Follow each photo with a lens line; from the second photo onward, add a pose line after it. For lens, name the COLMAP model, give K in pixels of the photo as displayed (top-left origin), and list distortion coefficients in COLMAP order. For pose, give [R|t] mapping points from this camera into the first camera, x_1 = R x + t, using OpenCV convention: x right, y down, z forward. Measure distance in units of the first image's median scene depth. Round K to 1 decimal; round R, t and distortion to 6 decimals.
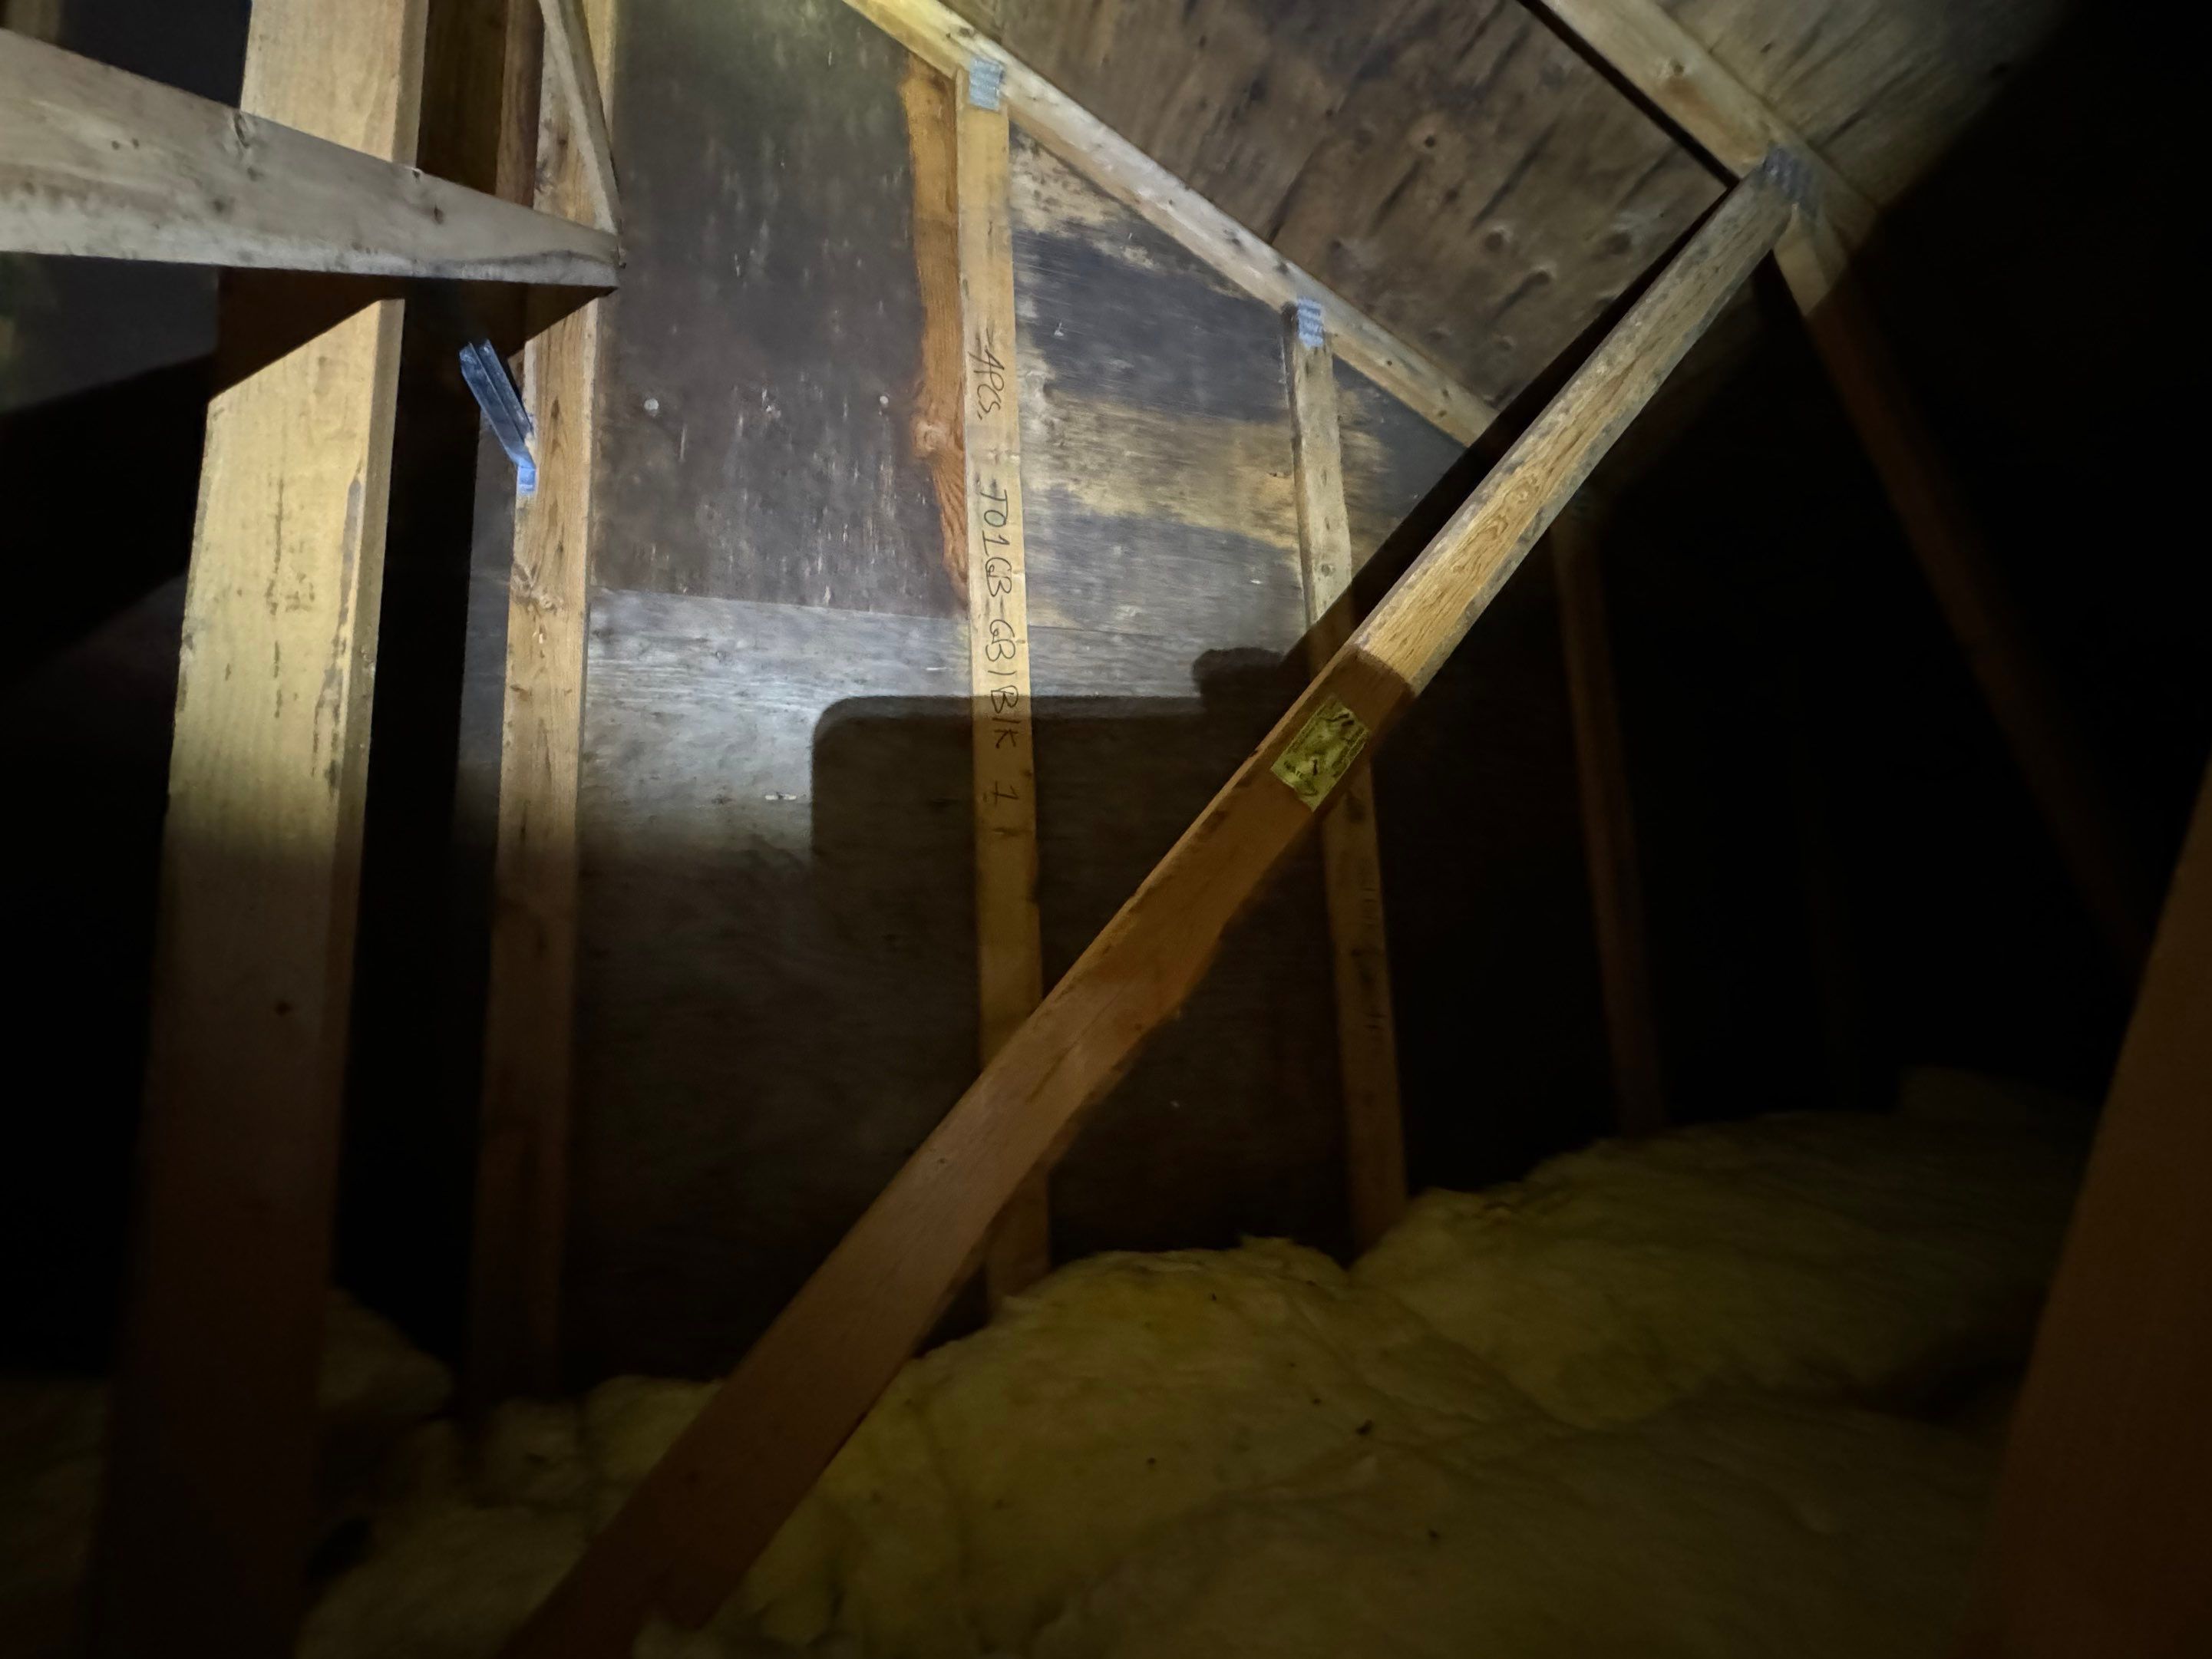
lens RADIAL K [[878.0, 0, 1102.3], [0, 878.0, 831.1], [0, 0, 1]] dist [-0.002122, 0.000521]
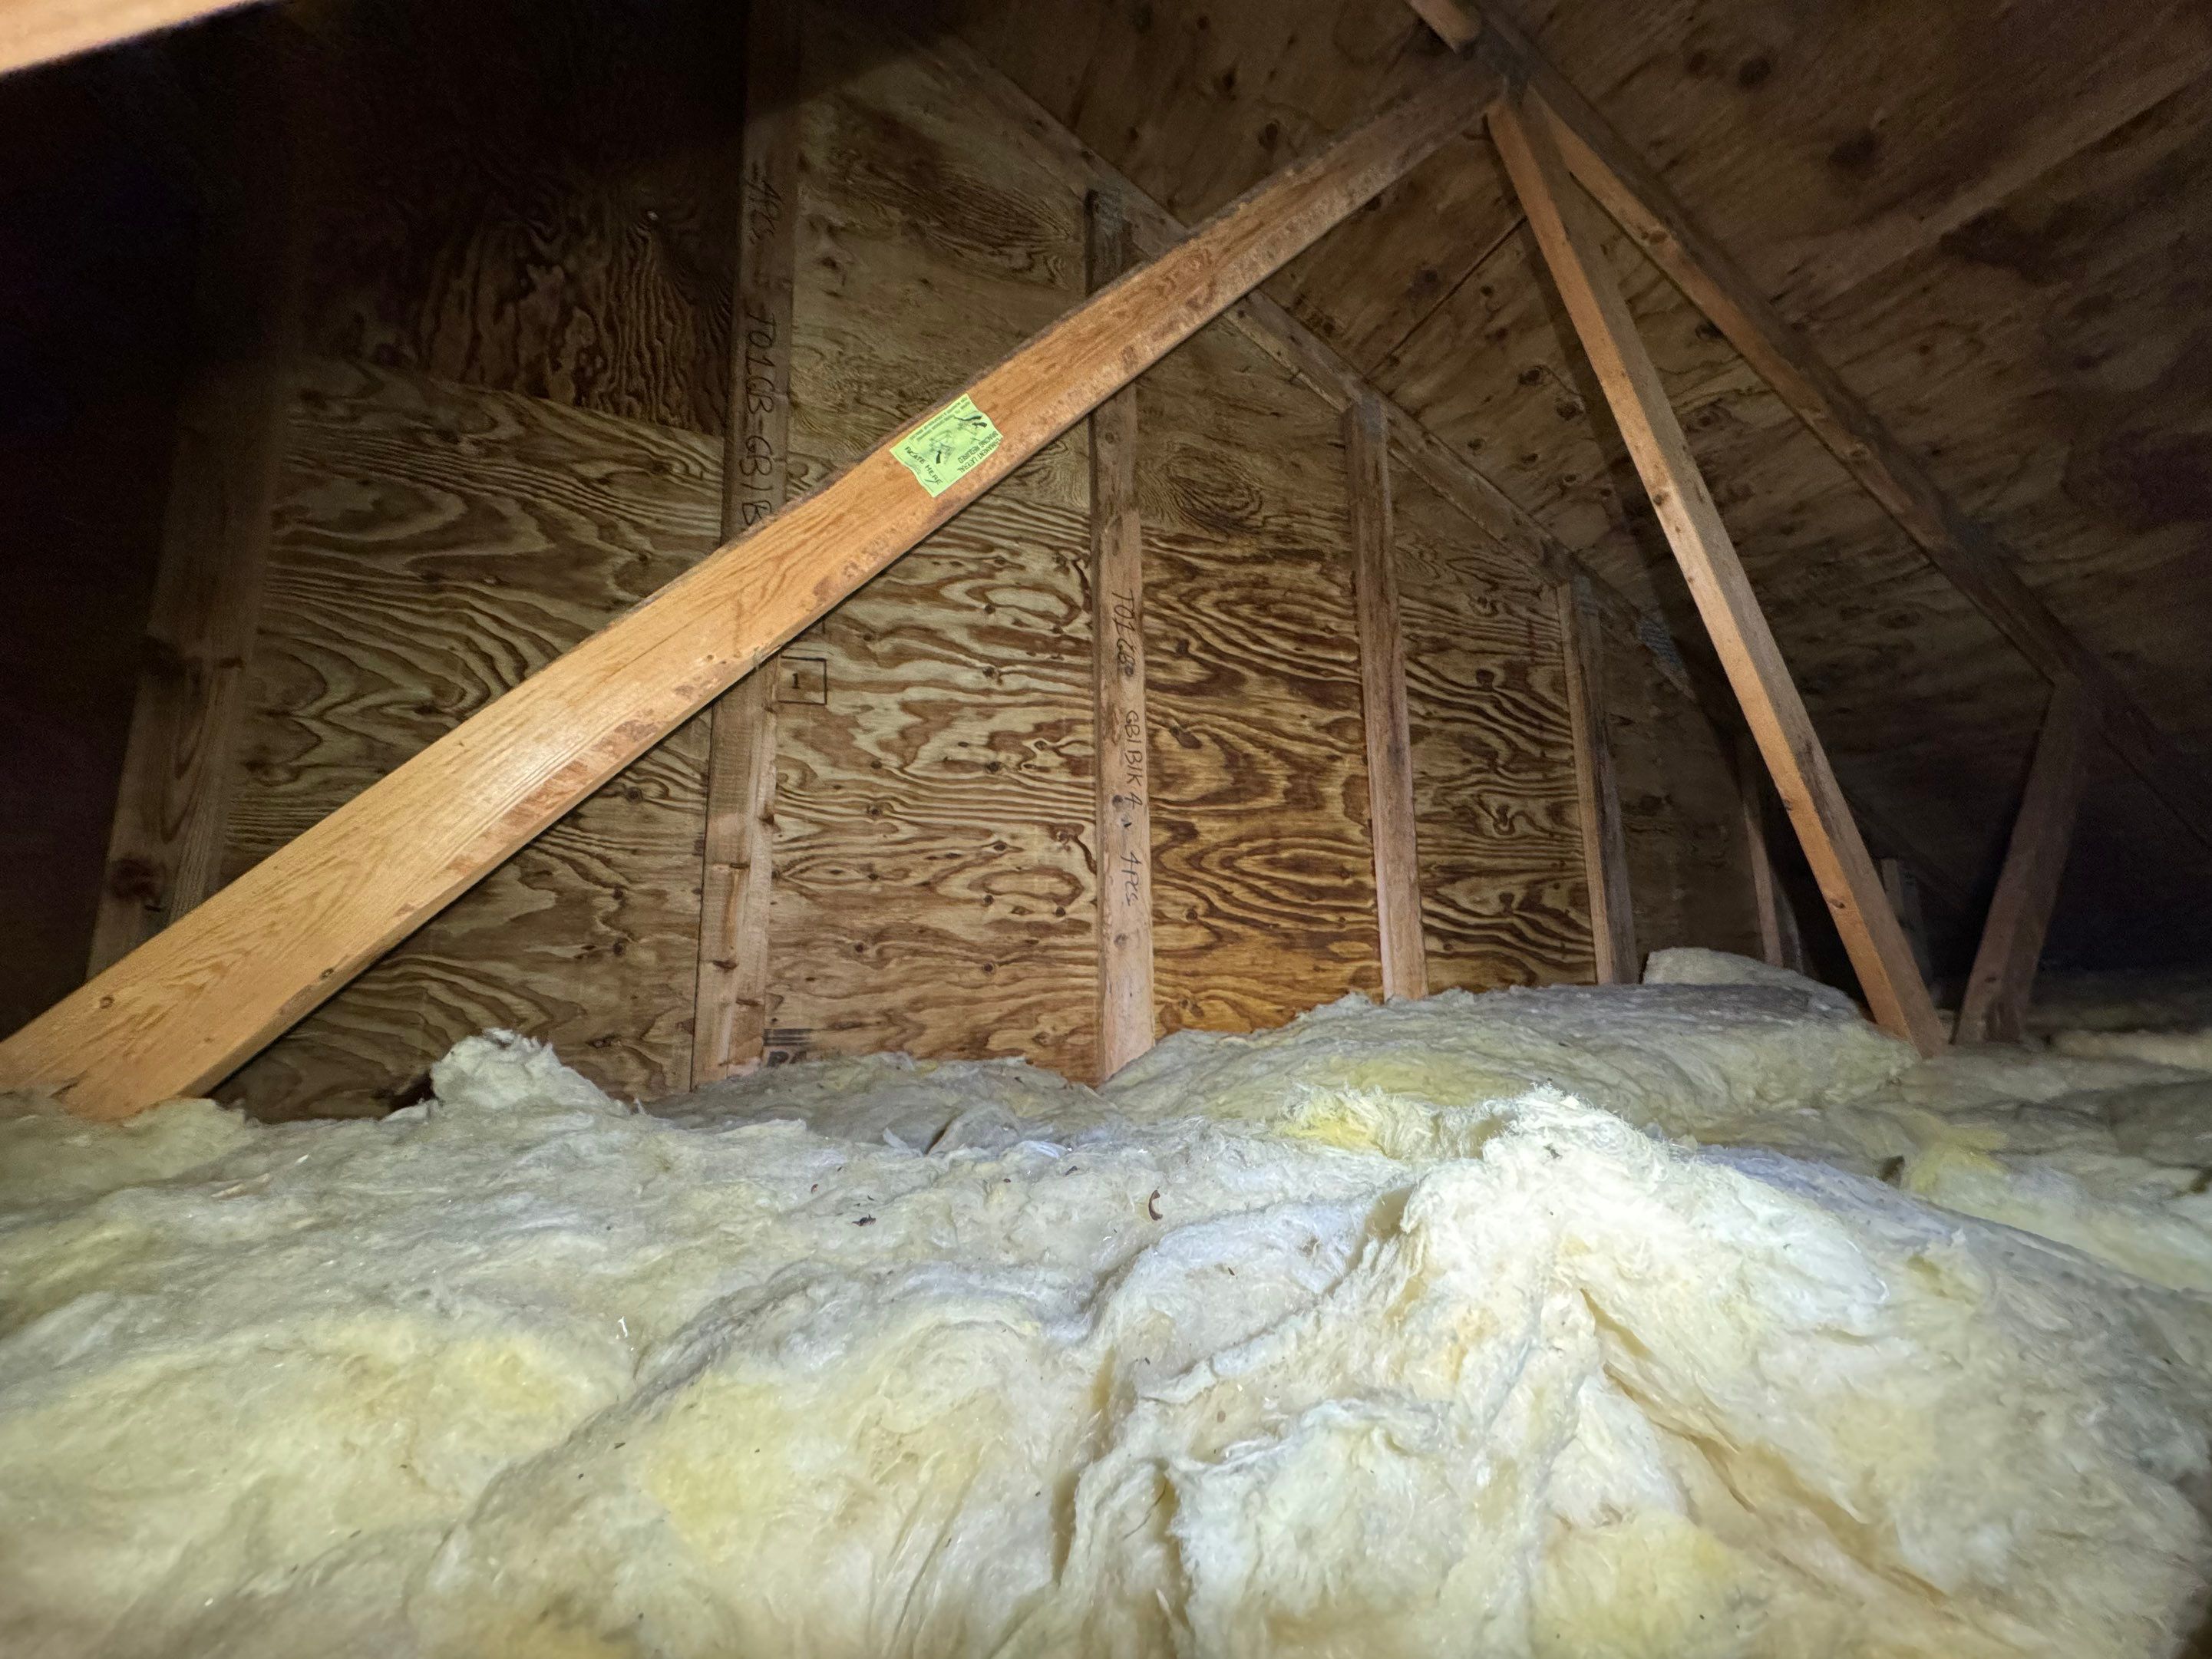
lens RADIAL K [[878.0, 0, 1102.3], [0, 878.0, 831.1], [0, 0, 1]] dist [-0.002122, 0.000521]
pose [[0.996167, 0.033927, 0.080621, 0.217859], [-0.031967, 0.999164, -0.025475, 0.230075], [-0.081418, 0.022800, 0.996419, -0.015283]]
